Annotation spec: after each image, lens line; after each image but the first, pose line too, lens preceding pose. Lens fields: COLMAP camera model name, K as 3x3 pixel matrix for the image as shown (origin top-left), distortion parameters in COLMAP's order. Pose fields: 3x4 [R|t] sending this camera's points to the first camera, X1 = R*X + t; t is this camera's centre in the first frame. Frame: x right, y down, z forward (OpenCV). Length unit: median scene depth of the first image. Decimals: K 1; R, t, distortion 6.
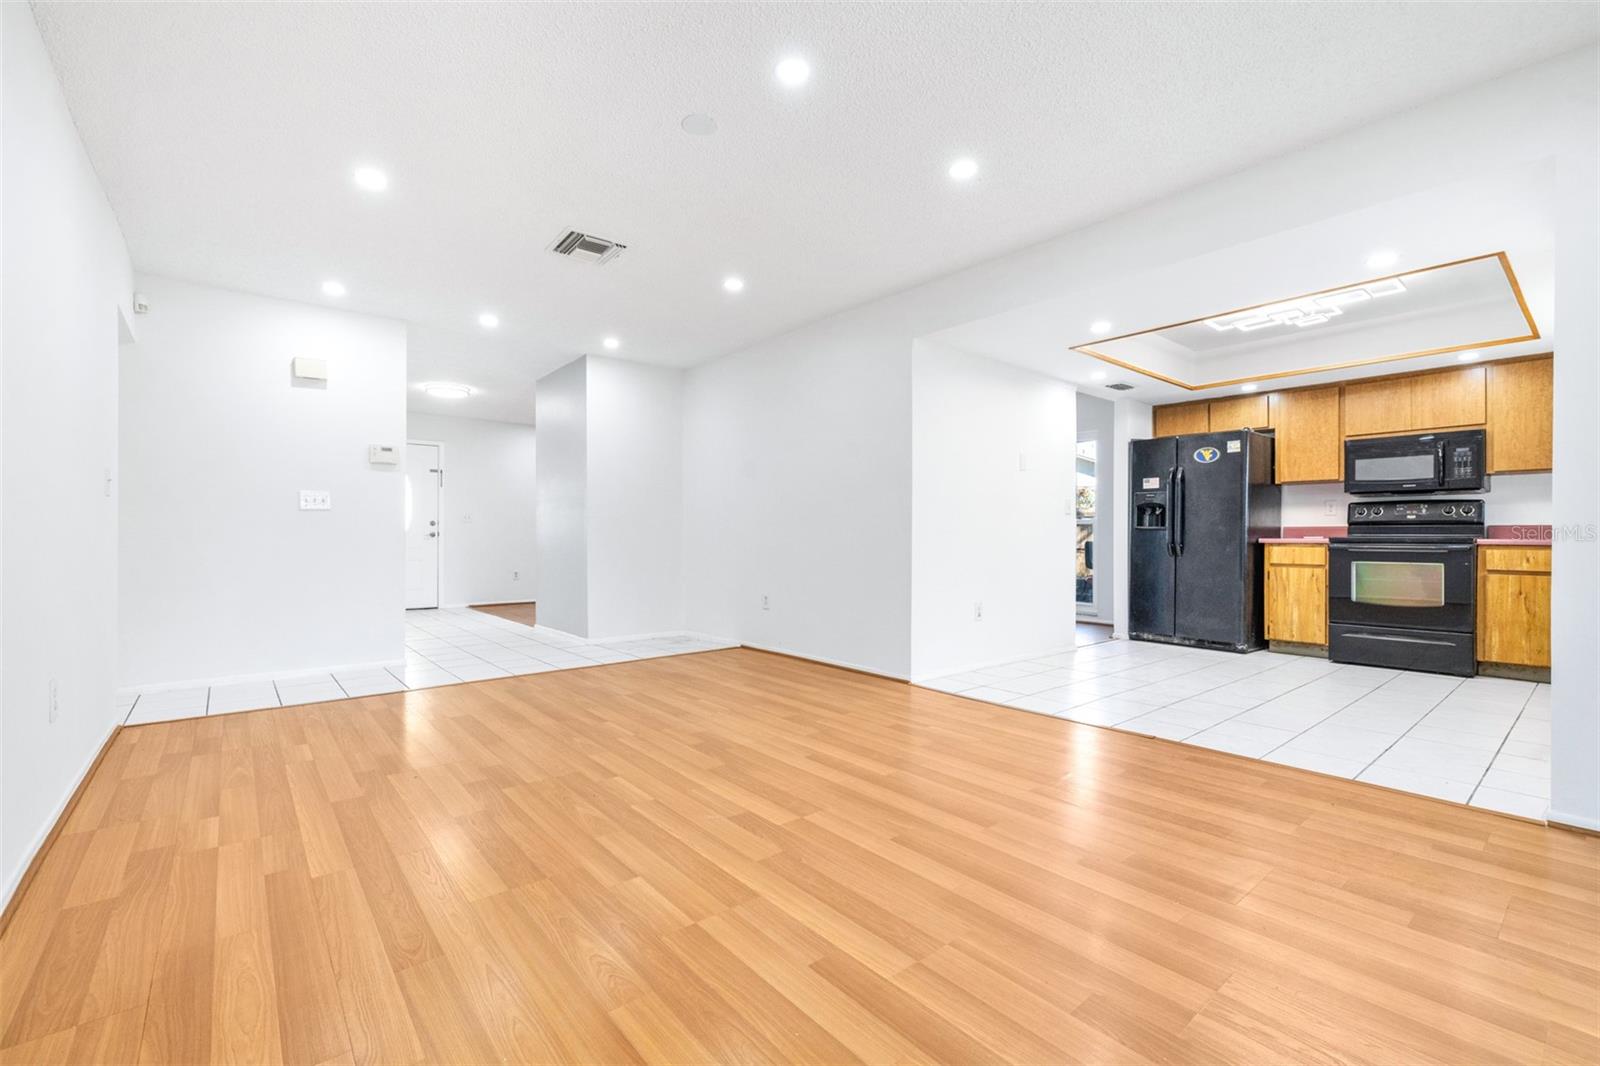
lens RADIAL K [[687.5, 0, 800.0], [0, 687.5, 533.0], [0, 0, 1]] dist [0.001205, -0.000052]
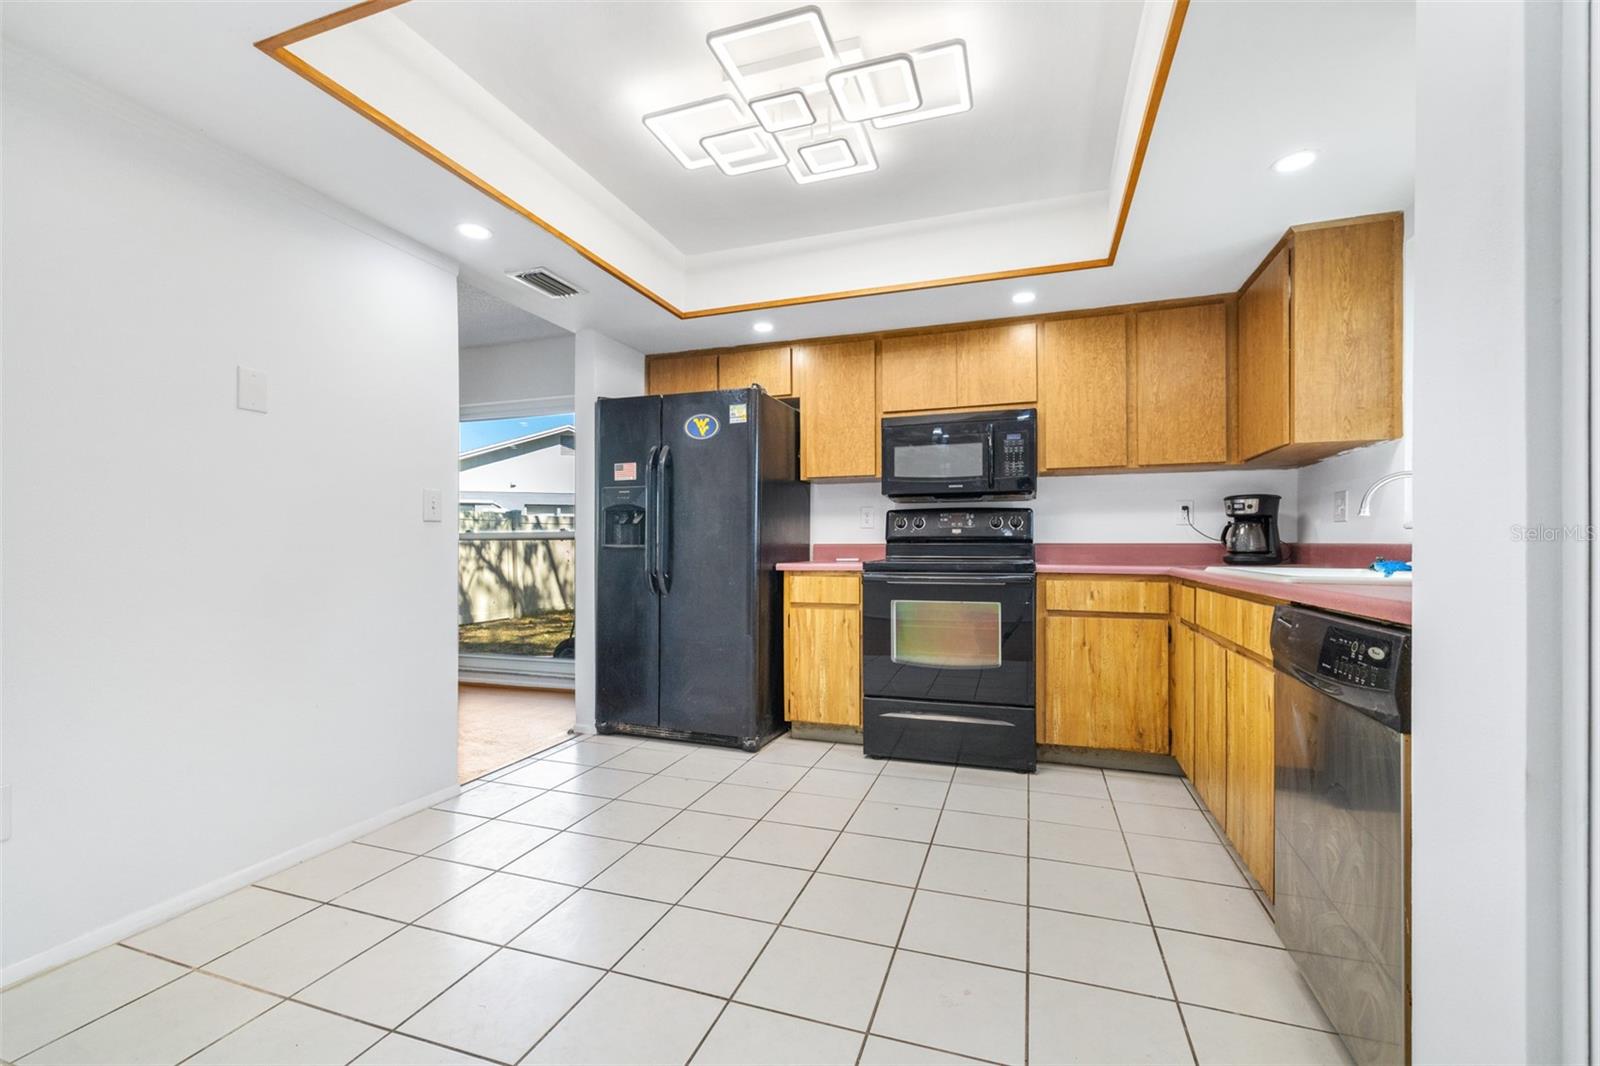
lens RADIAL K [[676.6, 0, 797.7], [0, 676.6, 541.9], [0, 0, 1]] dist [0.000646, -0.000041]
pose [[0.855631, -0.003030, 0.517577, 0.379004], [0.003583, 0.999994, -0.000068, -0.012665], [-0.517574, 0.001913, 0.855636, 0.477534]]
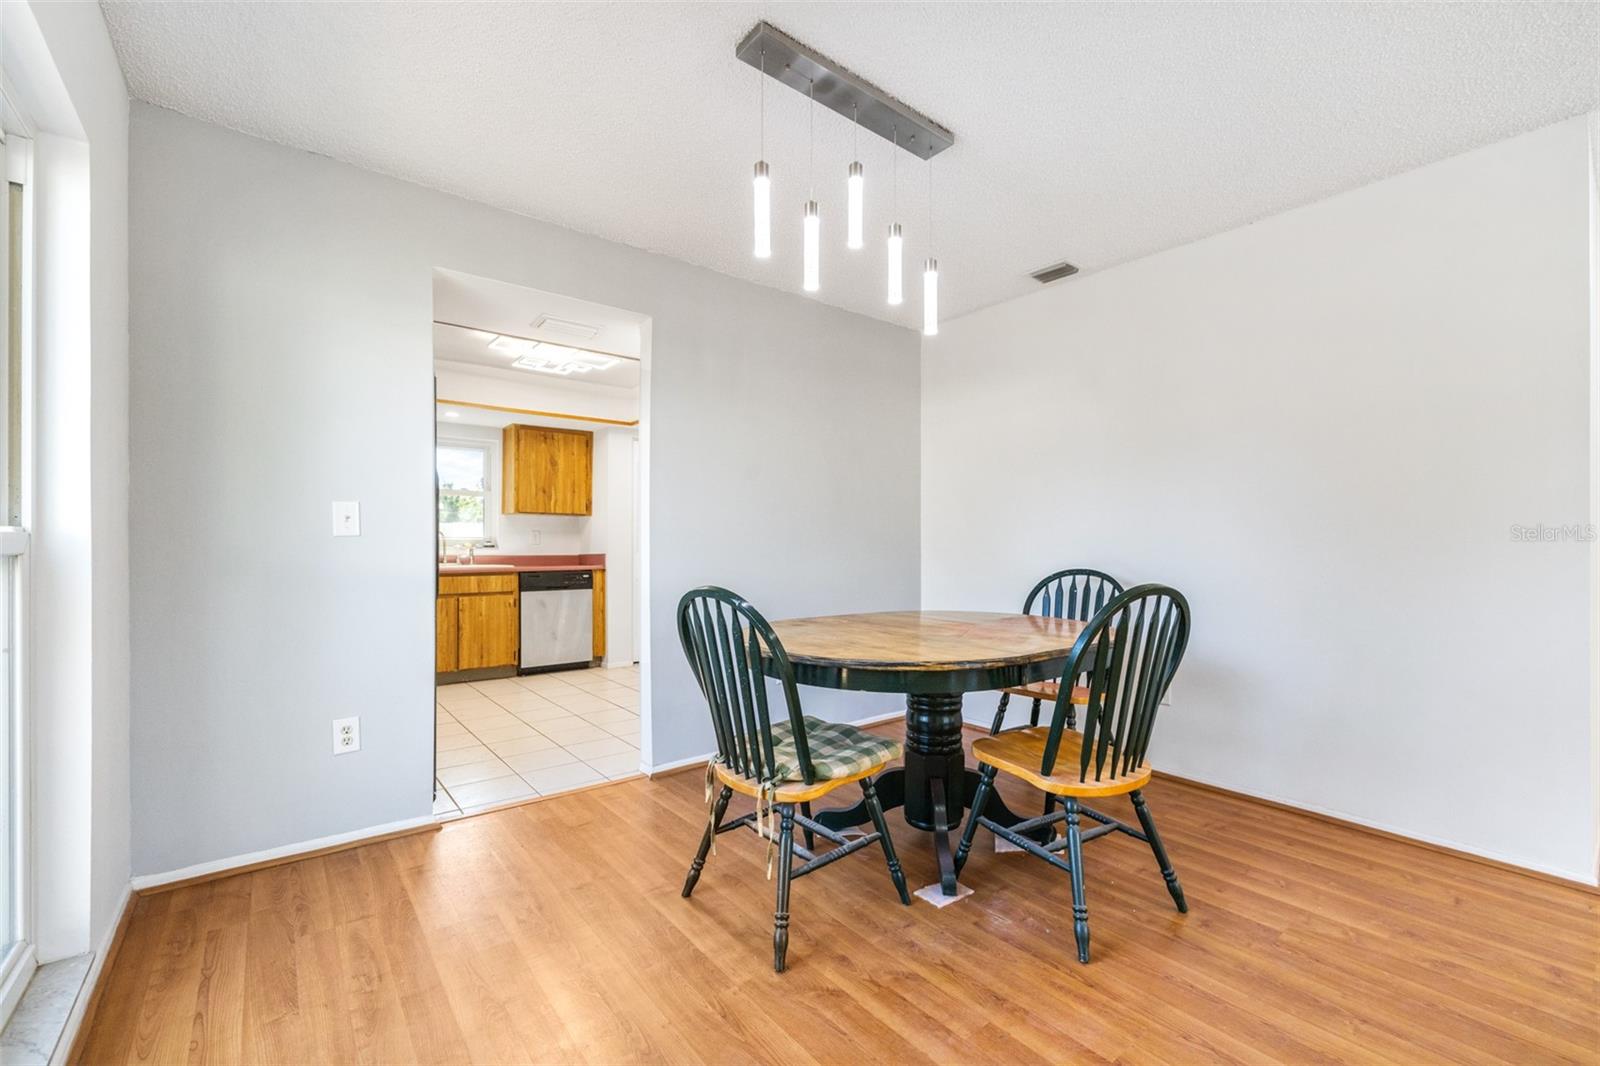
lens RADIAL K [[673.4, 0, 796.9], [0, 673.4, 547.9], [0, 0, 1]] dist [0.000496, 0.000227]
pose [[-0.999634, -0.003652, 0.026799, 0.265801], [-0.003746, 0.999987, -0.003453, -0.021268], [-0.026786, -0.003552, -0.999635, 1.673050]]
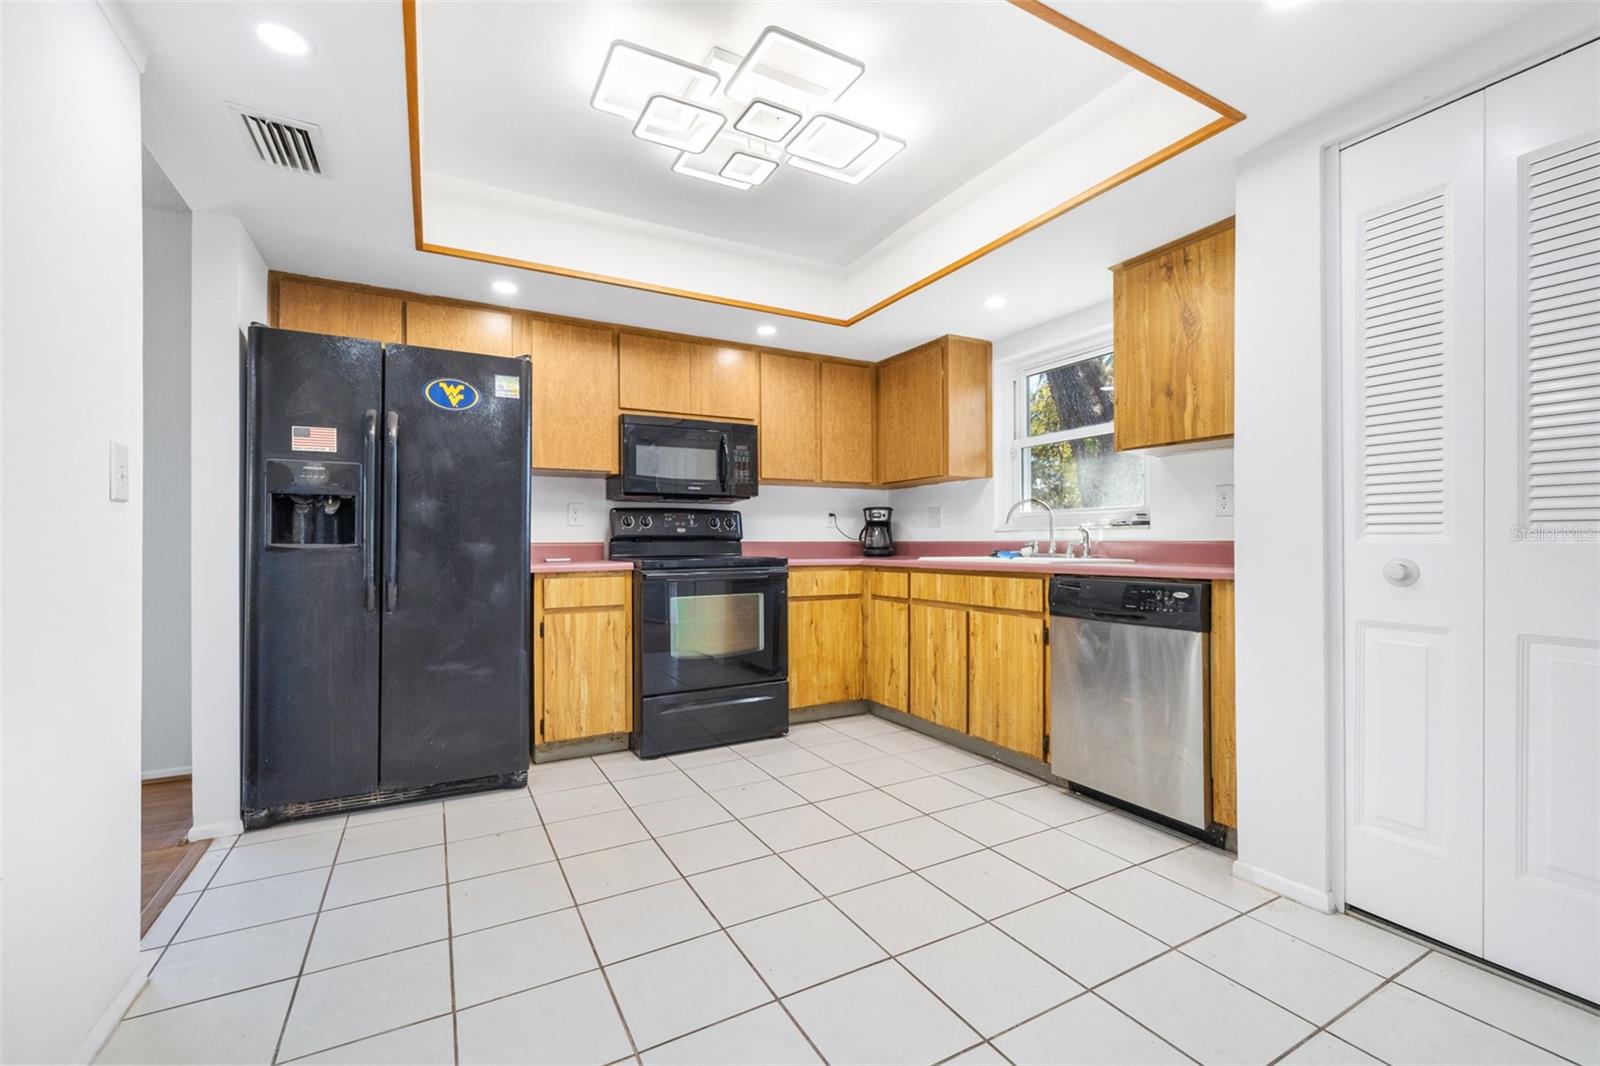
lens RADIAL K [[669.5, 0, 800.1], [0, 669.5, 538.4], [0, 0, 1]] dist [0.000947, 0.000246]
pose [[0.190048, 0.001713, 0.981773, 0.191423], [0.003166, 0.999992, -0.002358, -0.012127], [-0.981770, 0.003557, 0.190041, 0.719029]]
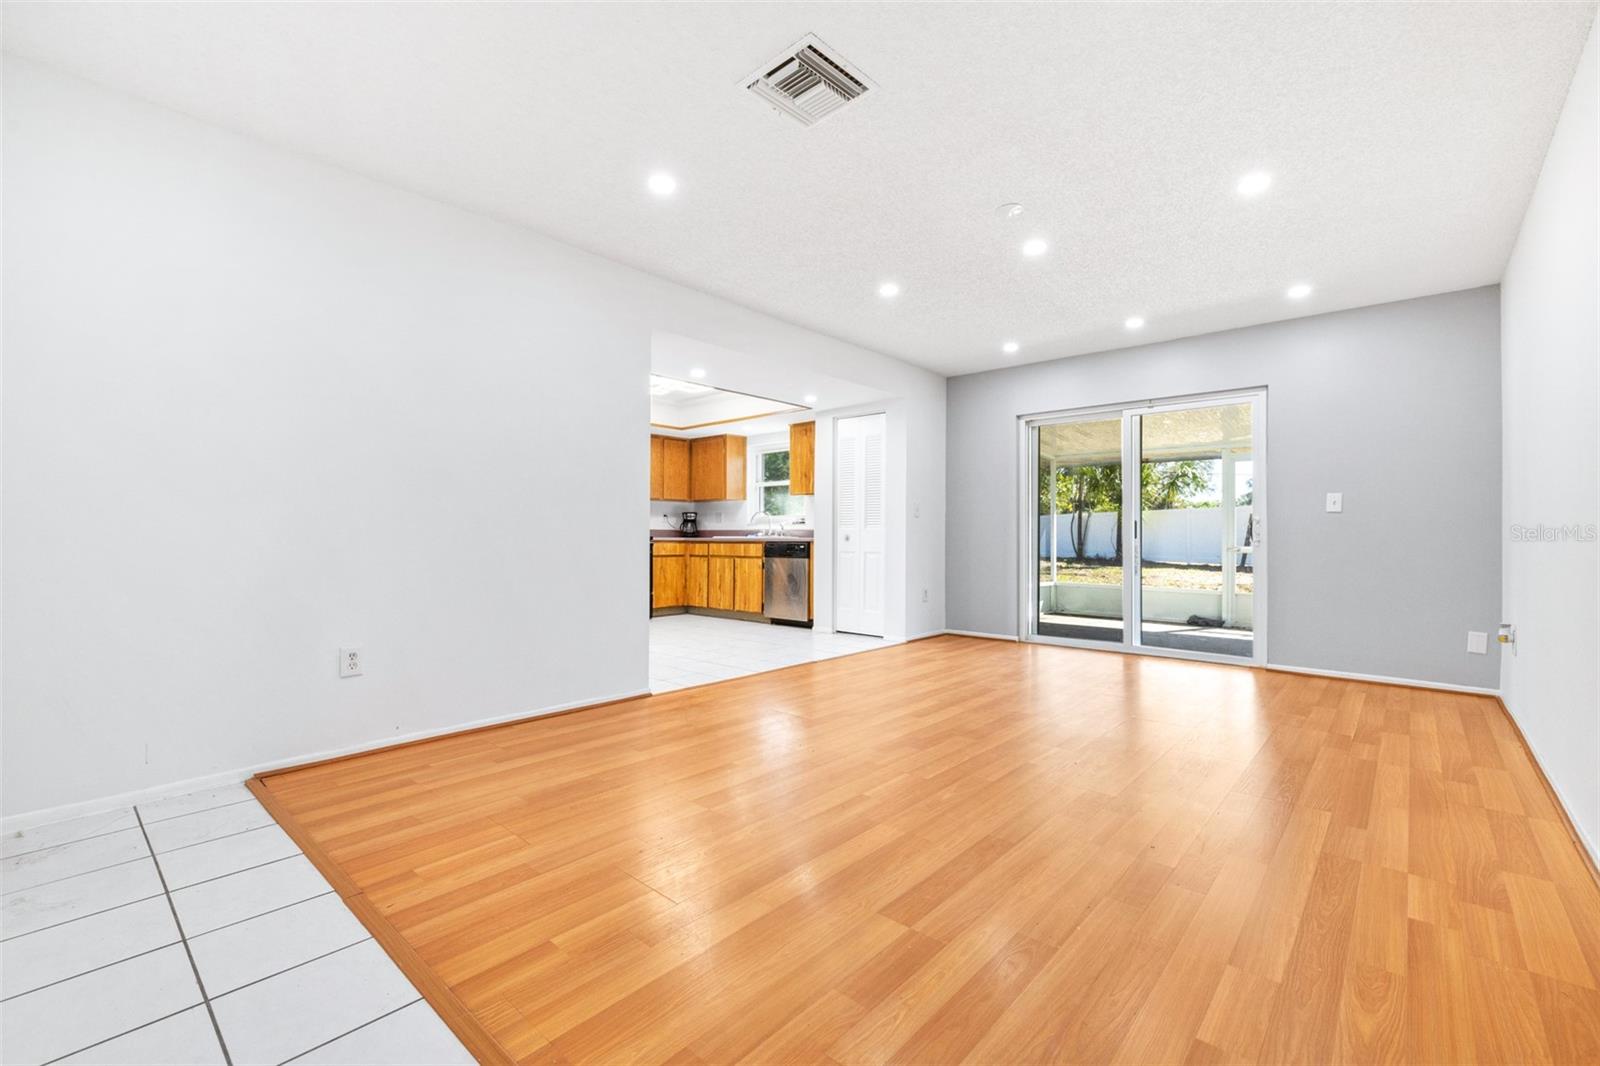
lens RADIAL K [[680.3, 0, 797.6], [0, 680.3, 529.7], [0, 0, 1]] dist [0.000022, 0.000216]
pose [[-0.141835, 0.005684, 0.989874, -0.637655], [-0.005237, 0.999965, -0.006493, -0.001262], [-0.989876, -0.006105, -0.141800, 0.757527]]
